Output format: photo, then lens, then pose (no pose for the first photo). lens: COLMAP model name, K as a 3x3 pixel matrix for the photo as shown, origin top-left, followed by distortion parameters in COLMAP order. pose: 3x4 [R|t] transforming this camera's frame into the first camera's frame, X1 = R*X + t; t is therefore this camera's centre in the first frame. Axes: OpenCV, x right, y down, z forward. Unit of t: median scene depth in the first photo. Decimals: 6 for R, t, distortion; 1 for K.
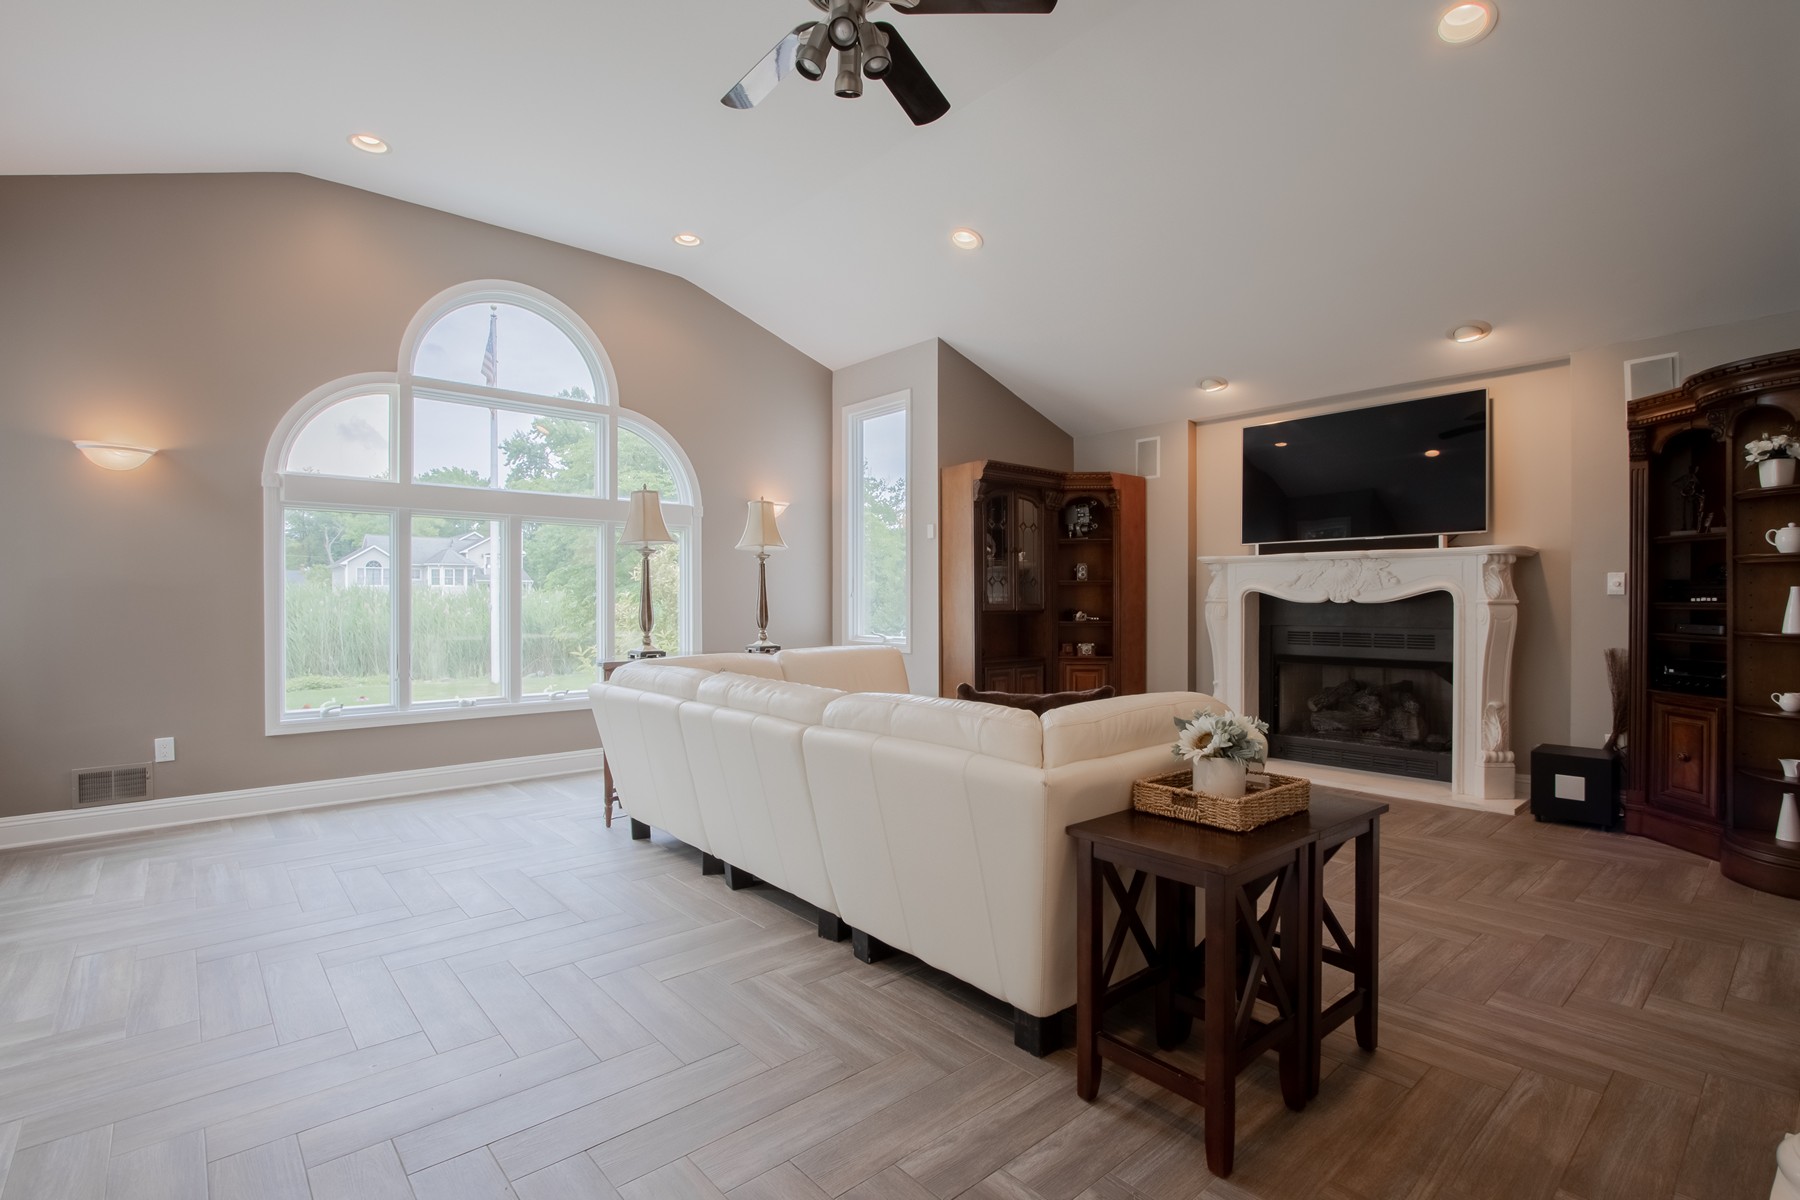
lens RADIAL K [[841.7, 0, 885.8], [0, 841.7, 599.0], [0, 0, 1]] dist [-0.023361, 0.004881]
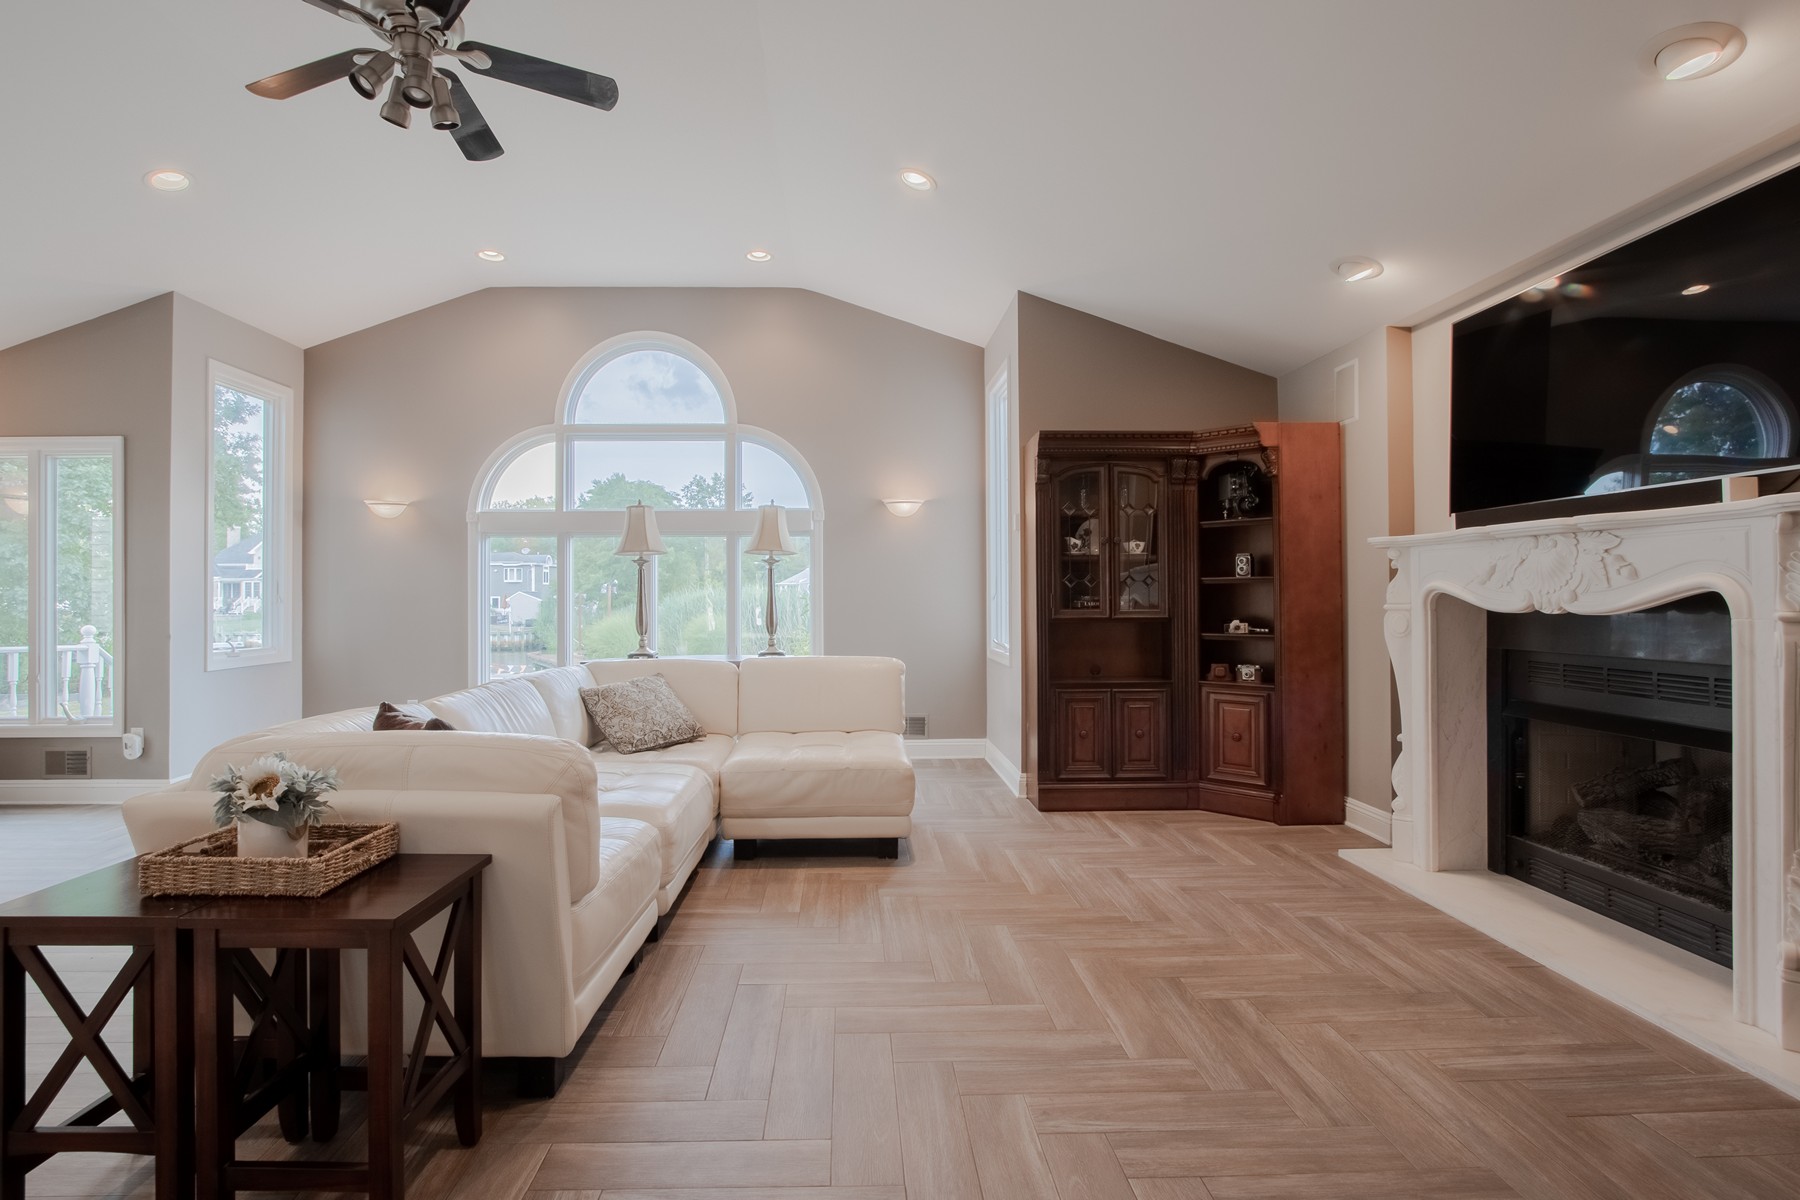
lens RADIAL K [[841.7, 0, 868.8], [0, 841.7, 595.9], [0, 0, 1]] dist [-0.023361, 0.004881]
pose [[0.773024, -0.003479, -0.634367, 0.526364], [0.005028, 0.999987, 0.000644, -0.009579], [0.634357, -0.003687, 0.773032, 0.286529]]
